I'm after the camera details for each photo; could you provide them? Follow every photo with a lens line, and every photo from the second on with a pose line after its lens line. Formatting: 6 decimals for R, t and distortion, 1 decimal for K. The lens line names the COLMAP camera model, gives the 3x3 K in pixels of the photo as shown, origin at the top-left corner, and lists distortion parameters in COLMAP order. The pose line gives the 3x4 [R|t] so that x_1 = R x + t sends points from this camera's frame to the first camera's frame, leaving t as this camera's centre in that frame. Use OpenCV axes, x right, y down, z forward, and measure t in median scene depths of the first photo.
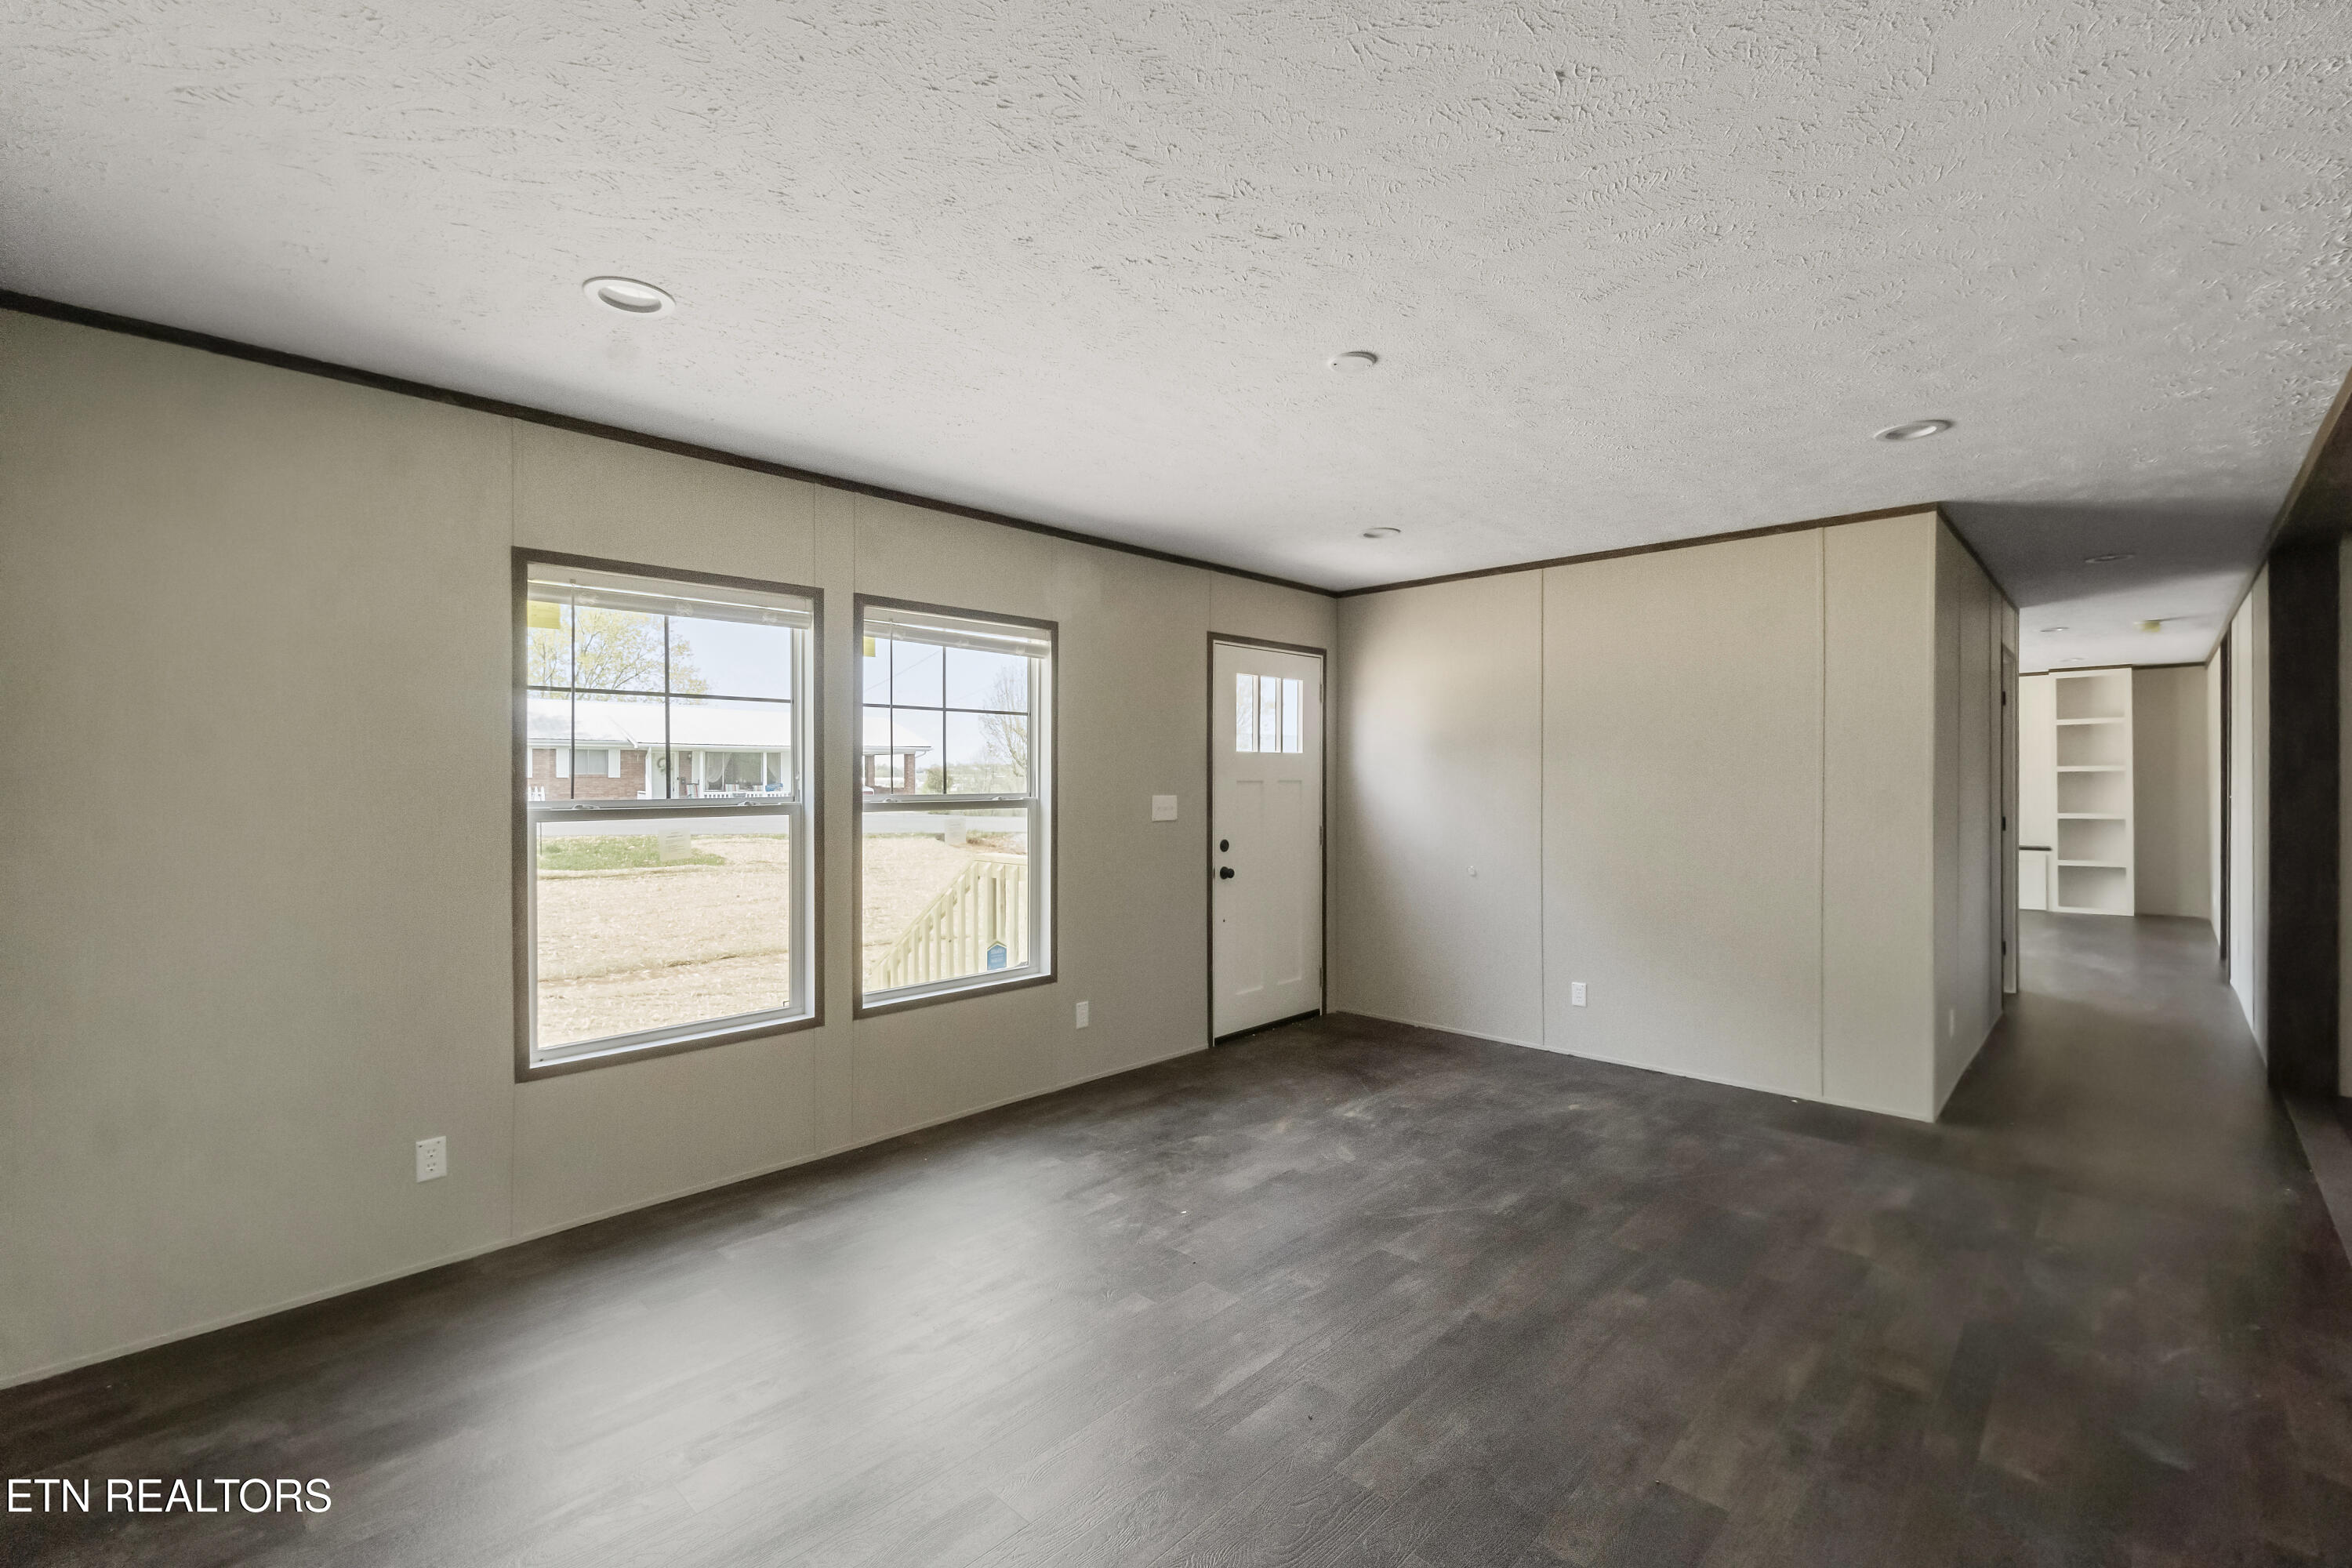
lens RADIAL K [[1010.8, 0, 1181.9], [0, 1010.8, 767.8], [0, 0, 1]] dist [0.006081, -0.001803]
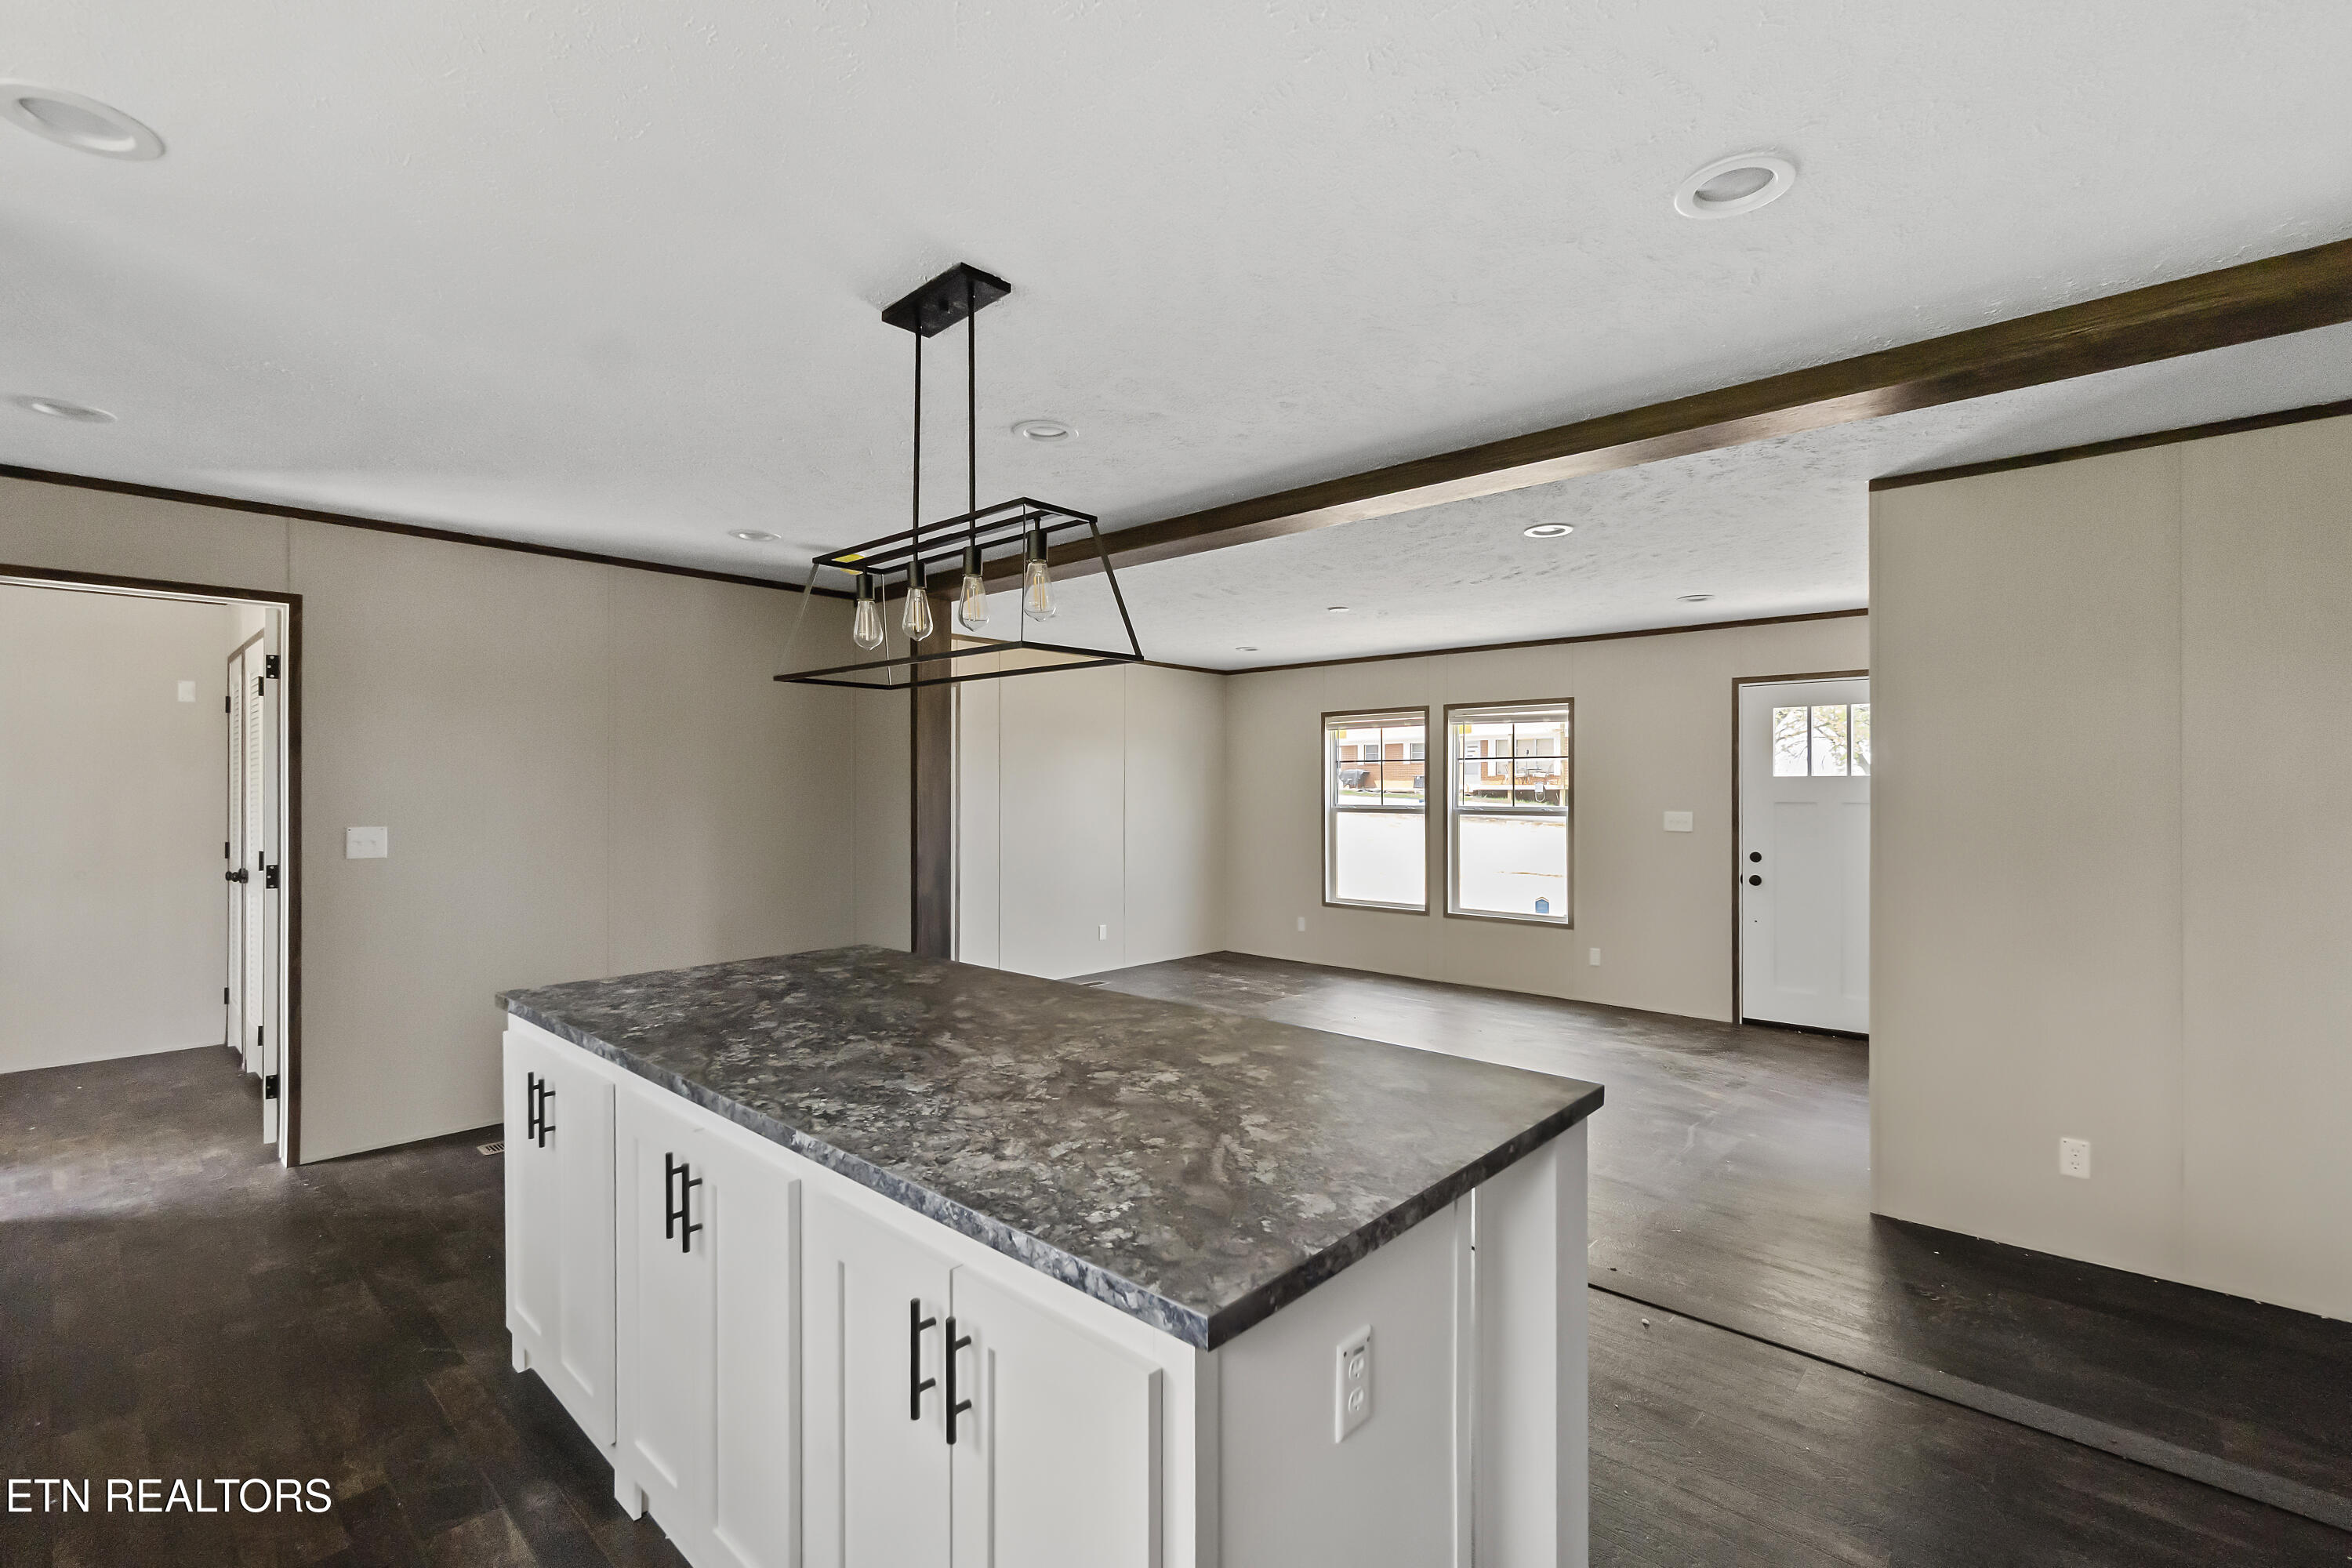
lens RADIAL K [[1010.8, 0, 1198.7], [0, 1010.8, 795.3], [0, 0, 1]] dist [0.006081, -0.001803]
pose [[0.053704, 0.010452, -0.998502, 1.397962], [0.010283, 0.999886, 0.011019, -0.017282], [0.998504, -0.010859, 0.053590, 0.346367]]
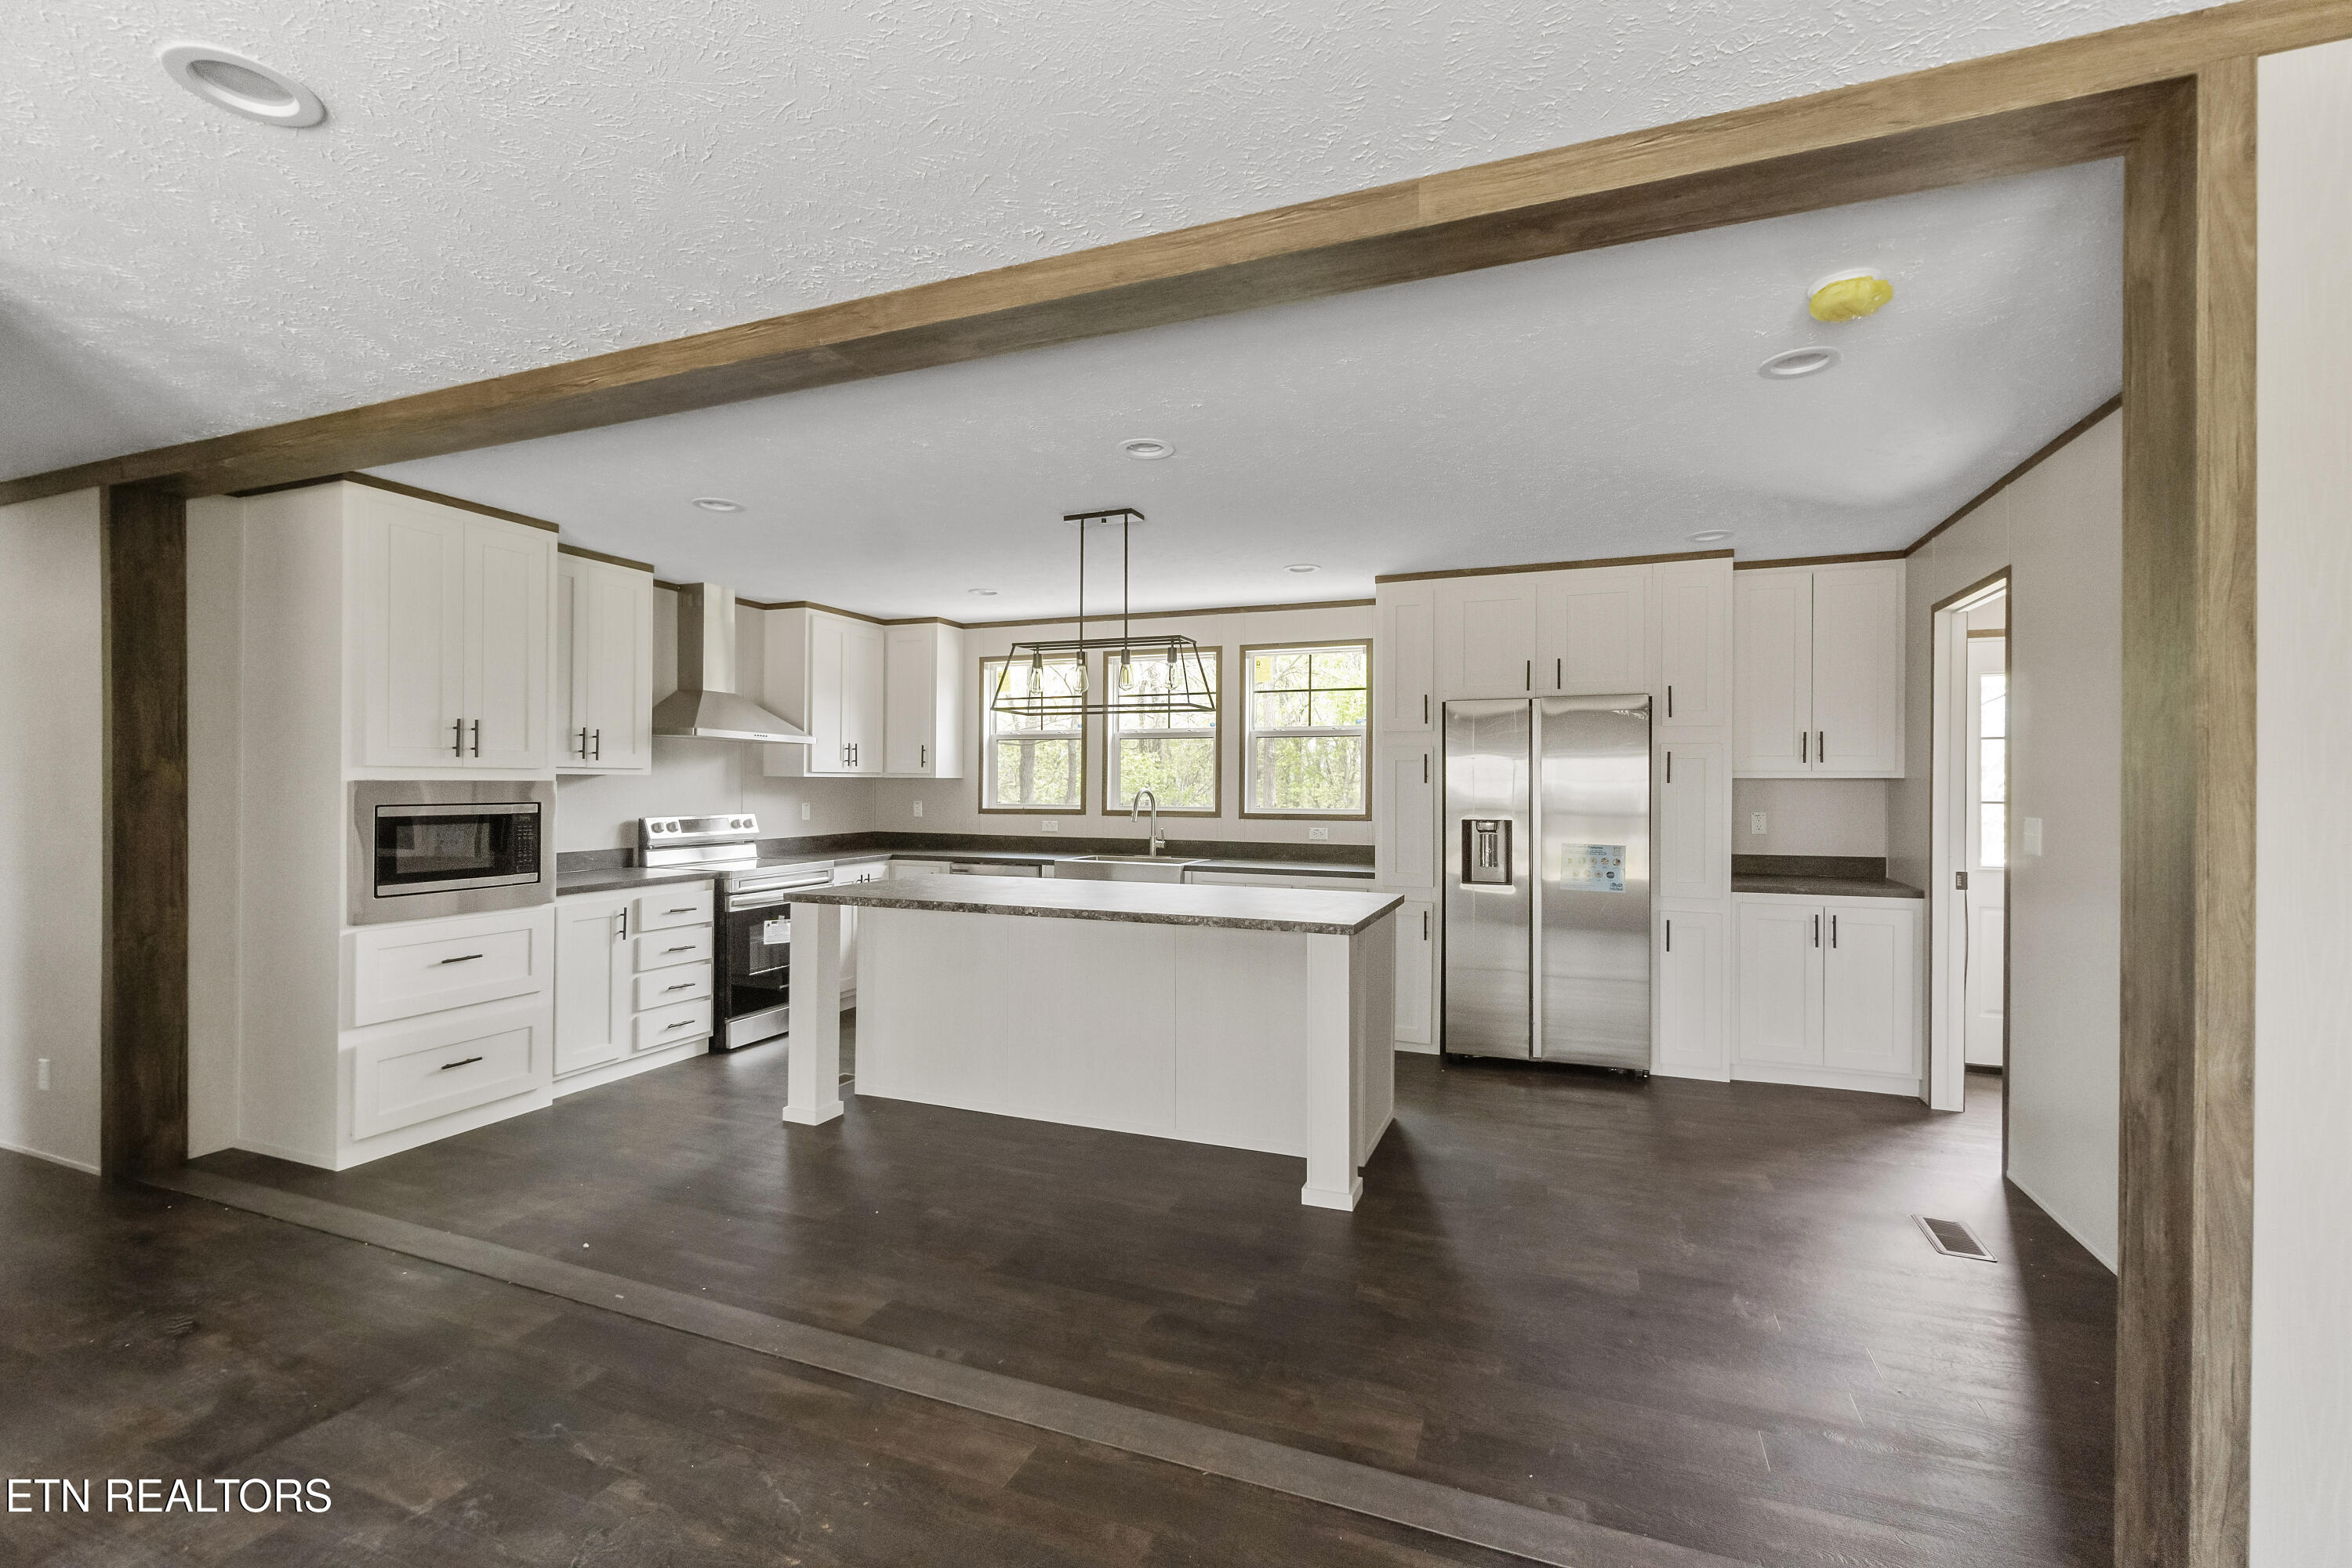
lens RADIAL K [[1010.8, 0, 1179.3], [0, 1010.8, 781.9], [0, 0, 1]] dist [0.006081, -0.001803]
pose [[-0.373449, -0.005112, 0.927637, 0.064290], [-0.000371, 0.999986, 0.005361, 0.002963], [-0.927651, 0.001658, -0.373445, 0.558916]]
